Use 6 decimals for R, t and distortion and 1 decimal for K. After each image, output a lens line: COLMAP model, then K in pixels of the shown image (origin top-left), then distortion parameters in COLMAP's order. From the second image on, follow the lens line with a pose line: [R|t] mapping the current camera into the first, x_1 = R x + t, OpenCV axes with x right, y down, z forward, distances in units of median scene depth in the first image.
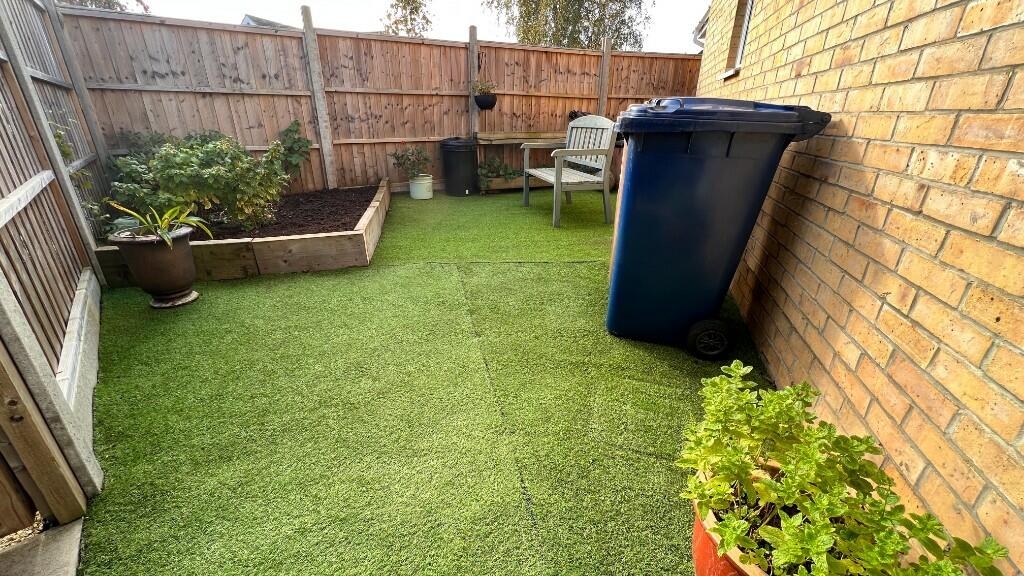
lens RADIAL K [[409.7, 0, 511.4], [0, 409.7, 286.7], [0, 0, 1]] dist [-0.000326, -0.000423]
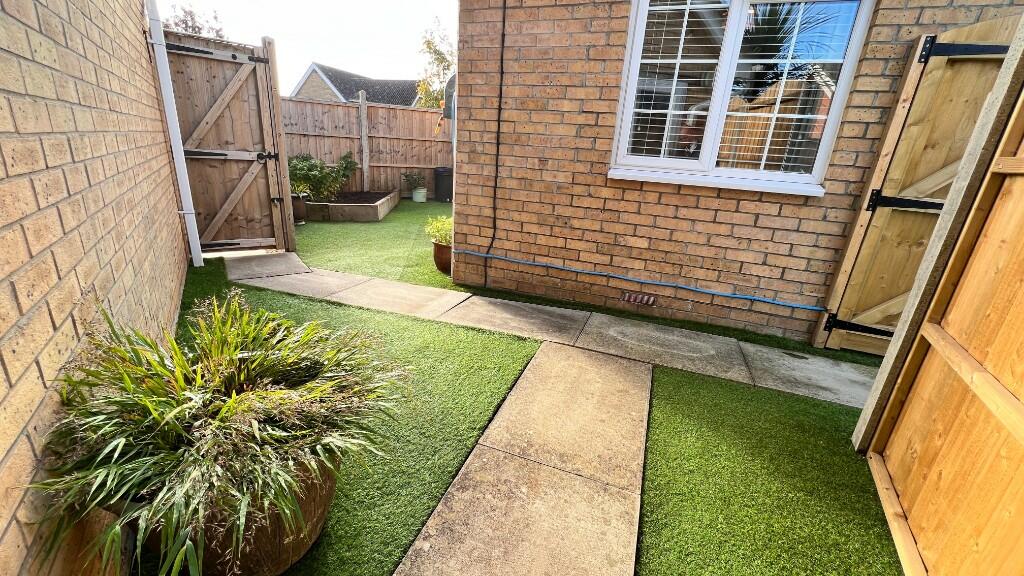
lens RADIAL K [[409.7, 0, 511.4], [0, 409.7, 289.0], [0, 0, 1]] dist [-0.000326, -0.000423]
pose [[0.995452, 0.077743, -0.055063, 0.321734], [-0.081629, 0.994040, -0.072251, 0.266270], [0.049118, 0.076417, 0.995865, -0.707640]]
